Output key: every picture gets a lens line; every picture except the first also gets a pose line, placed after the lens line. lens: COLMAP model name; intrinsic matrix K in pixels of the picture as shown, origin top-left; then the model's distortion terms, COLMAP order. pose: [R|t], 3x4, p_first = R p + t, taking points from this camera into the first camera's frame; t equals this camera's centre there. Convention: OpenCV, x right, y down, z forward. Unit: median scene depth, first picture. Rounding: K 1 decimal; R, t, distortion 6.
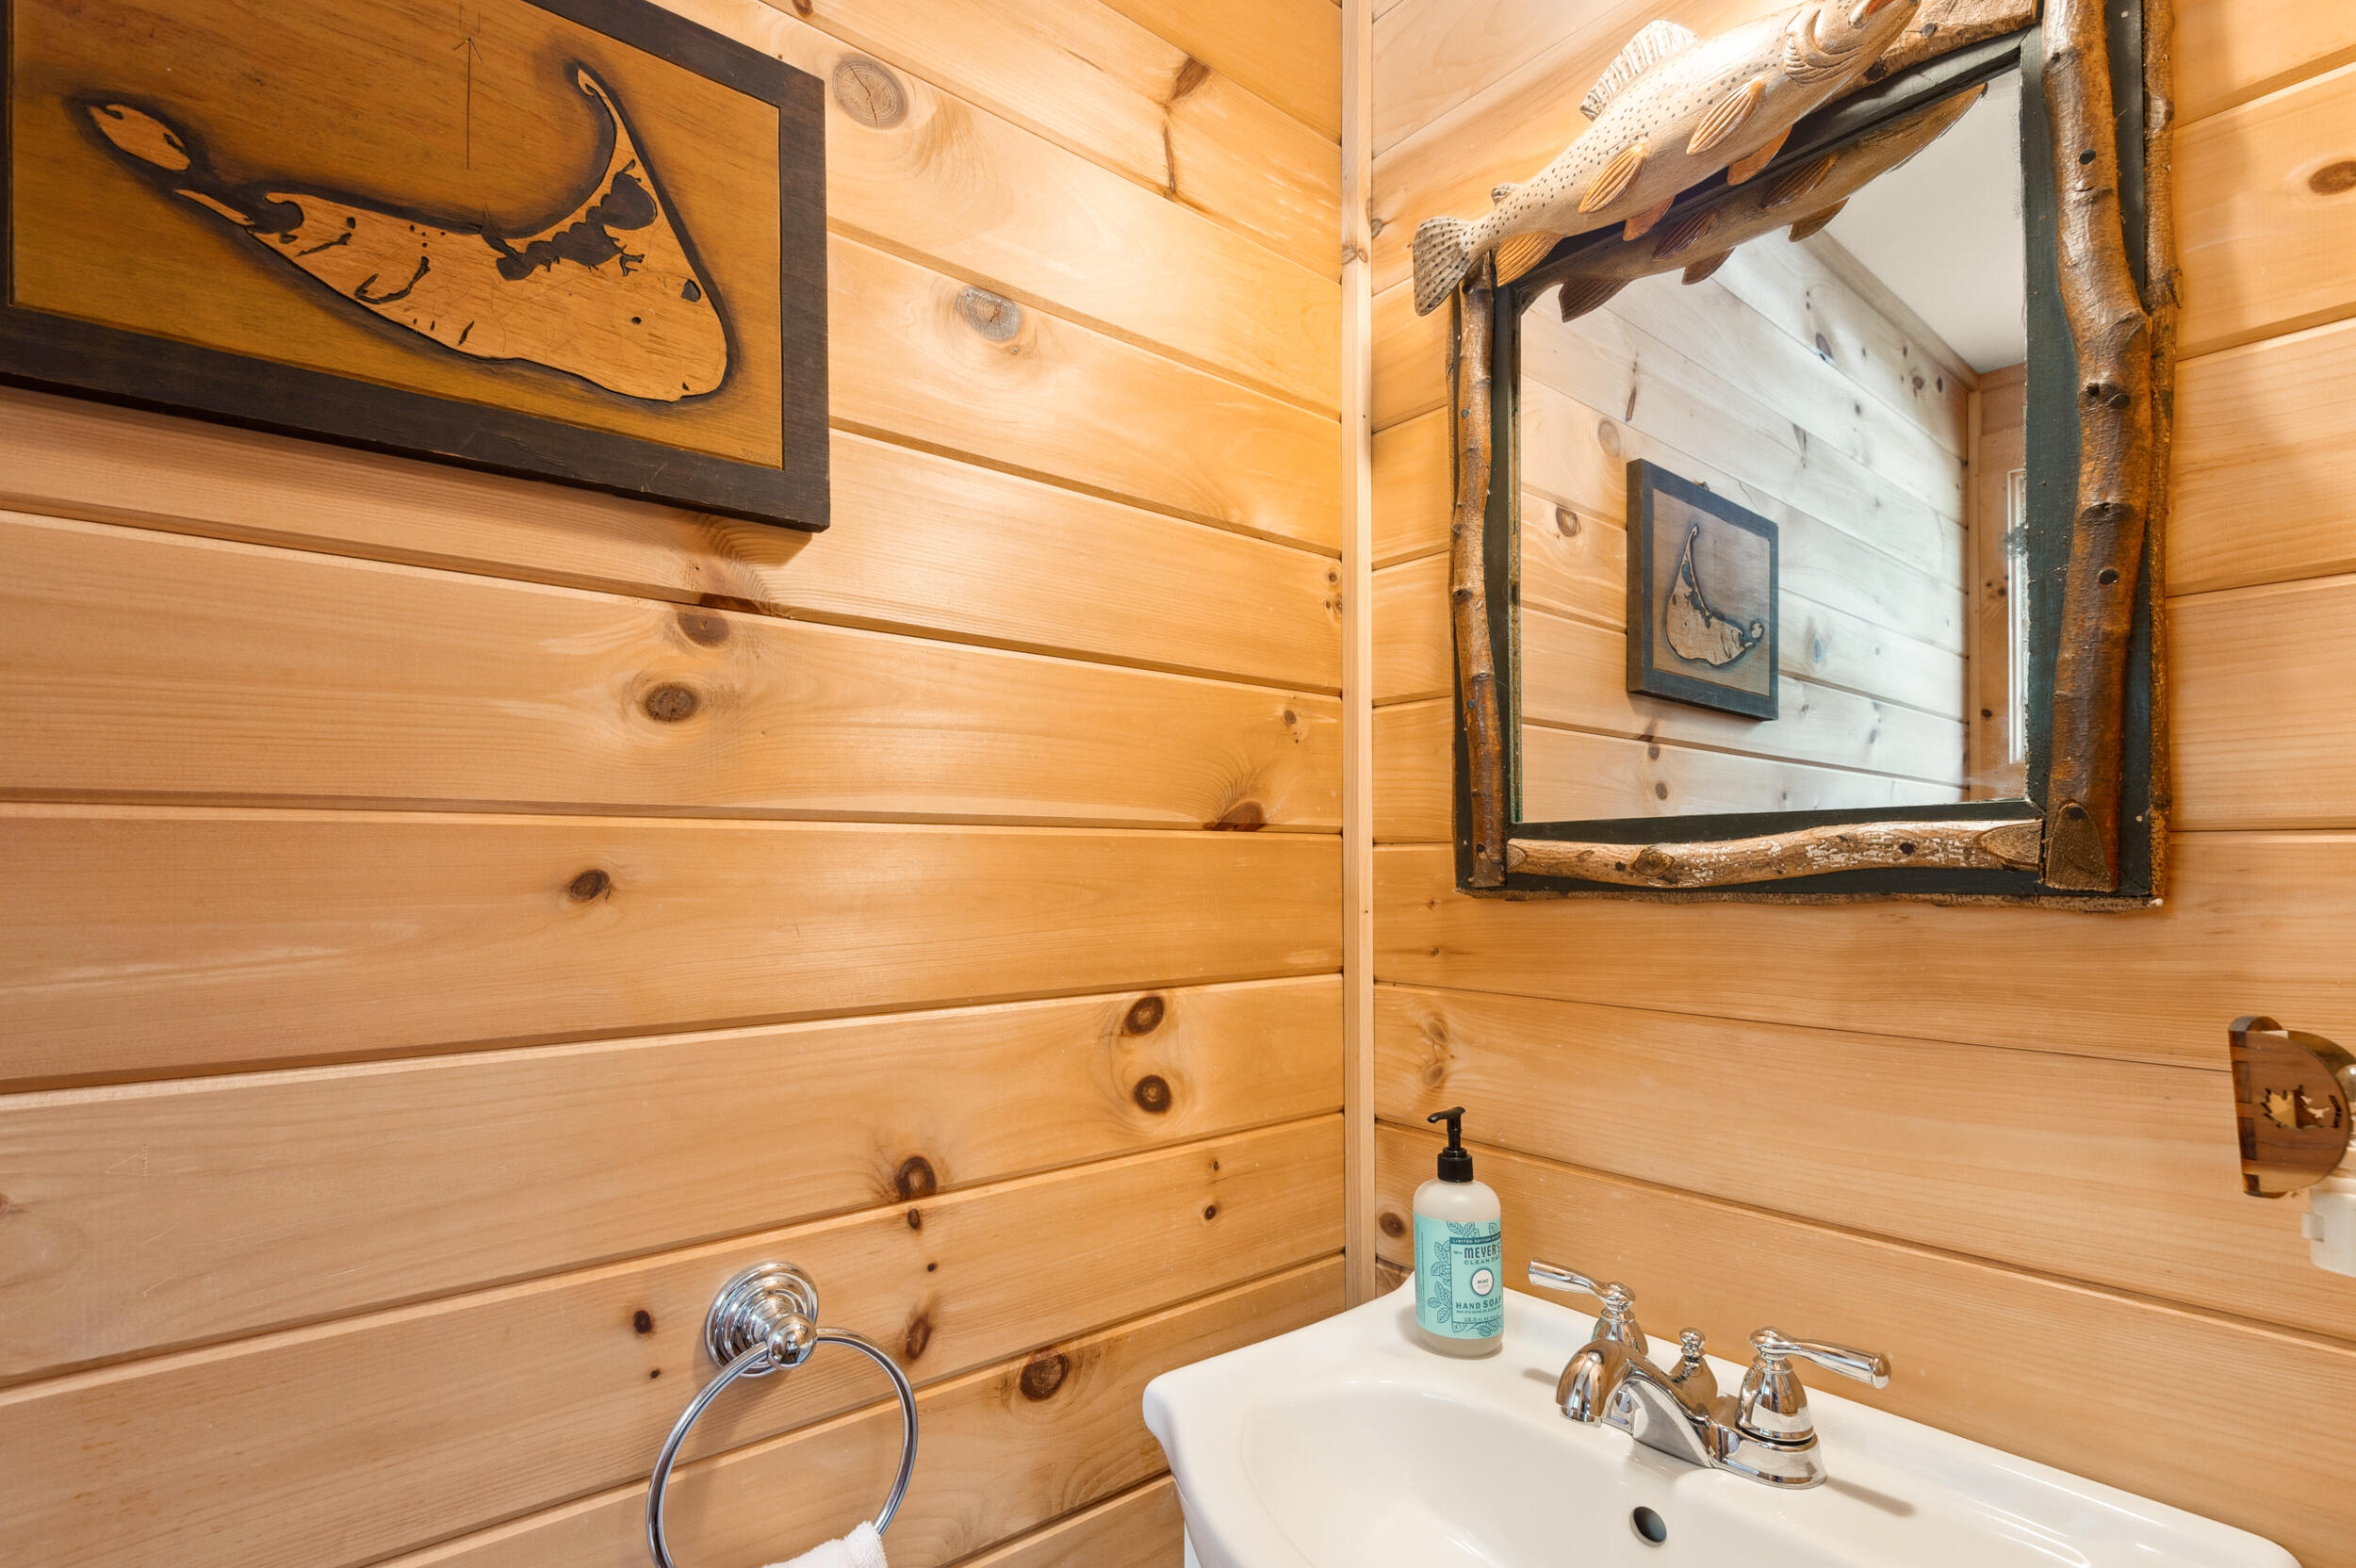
lens RADIAL K [[1107.2, 0, 1209.9], [0, 1107.2, 803.5], [0, 0, 1]] dist [0.045326, -0.025327]
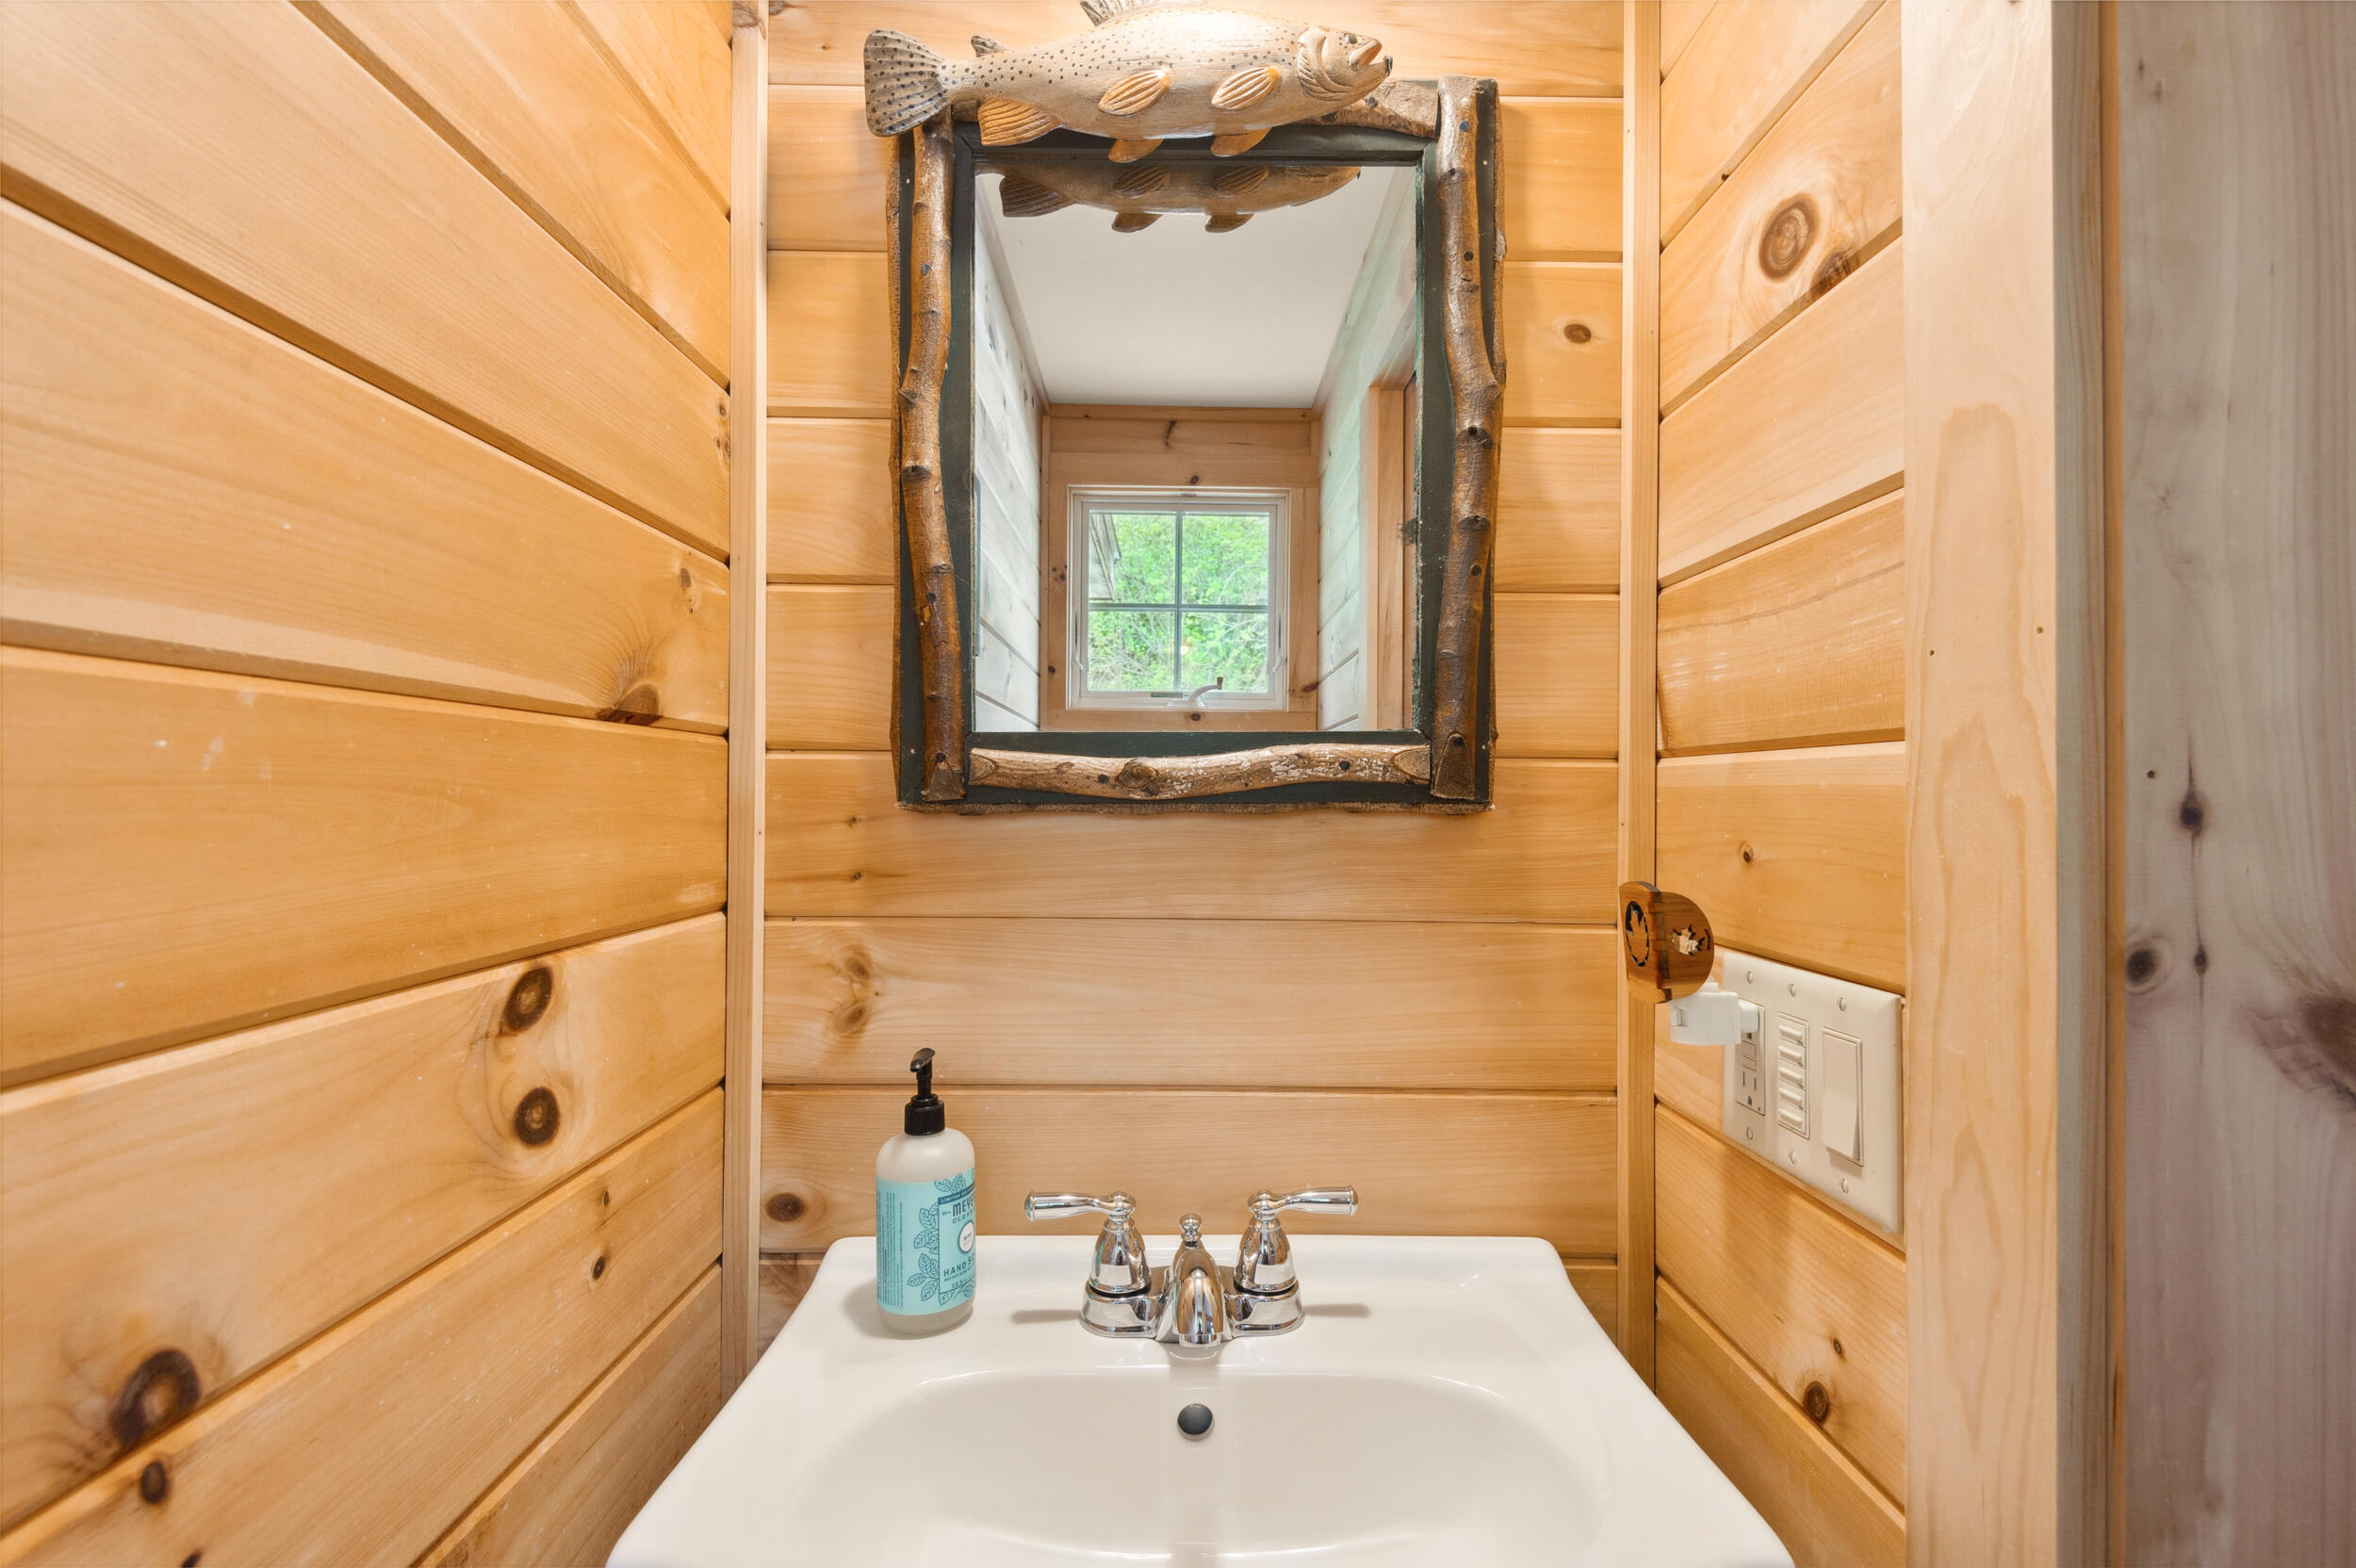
lens RADIAL K [[1035.4, 0, 1172.3], [0, 1035.4, 749.7], [0, 0, 1]] dist [0.029595, -0.012686]
pose [[0.655002, 0.036292, 0.754755, -0.280389], [-0.049943, 0.998741, -0.004682, 0.029808], [-0.753975, -0.034628, 0.655990, 0.320542]]
